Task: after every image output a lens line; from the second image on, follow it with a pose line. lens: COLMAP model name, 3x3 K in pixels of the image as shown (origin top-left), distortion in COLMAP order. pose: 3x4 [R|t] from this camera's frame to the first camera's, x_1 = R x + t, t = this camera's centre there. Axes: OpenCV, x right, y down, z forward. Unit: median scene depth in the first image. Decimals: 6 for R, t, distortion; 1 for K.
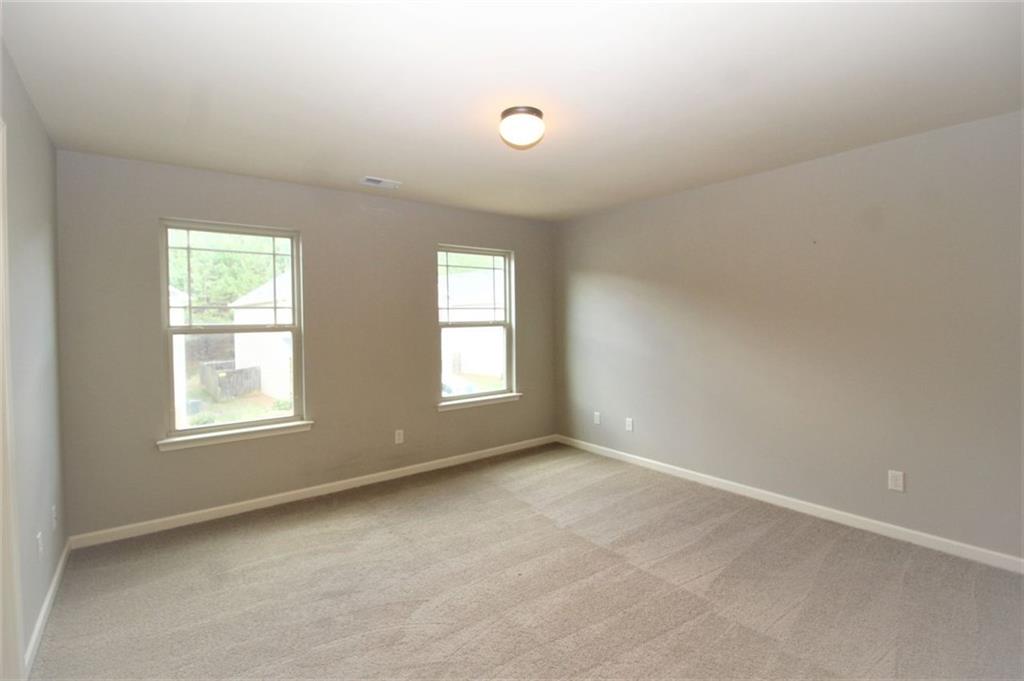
lens RADIAL K [[427.9, 0, 512.0], [0, 427.9, 340.5], [0, 0, 1]] dist [-0.000981, -0.000129]
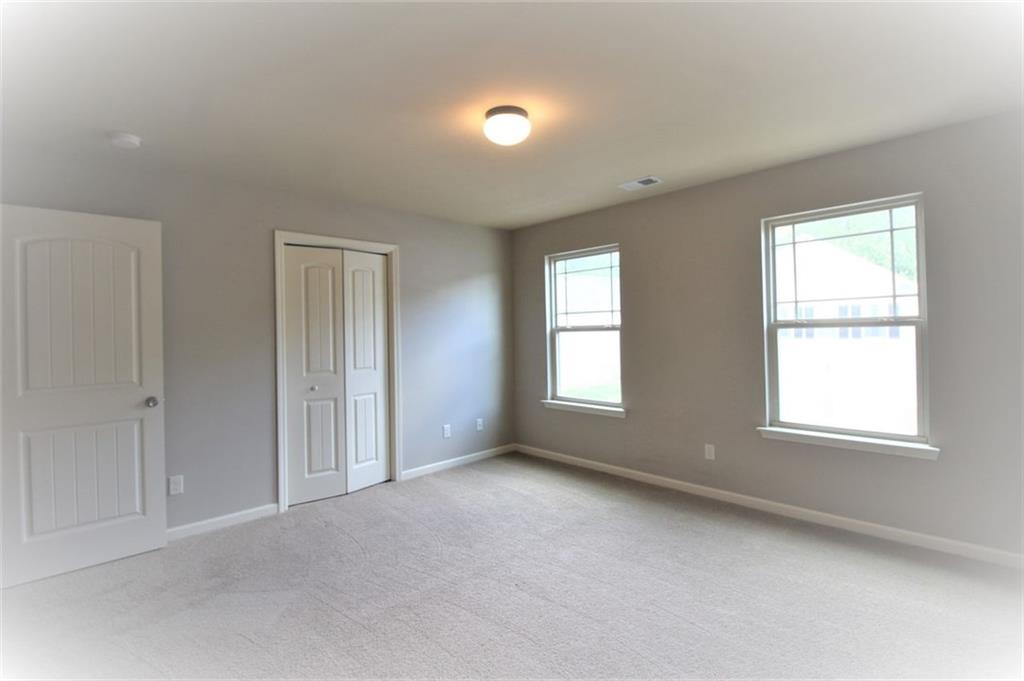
lens RADIAL K [[474.6, 0, 511.0], [0, 474.6, 330.7], [0, 0, 1]] dist [0.000102, -0.000137]
pose [[0.168774, 0.015644, -0.985531, 0.626028], [-0.018688, 0.999745, 0.012670, -0.028977], [0.985478, 0.016280, 0.169023, 0.429653]]
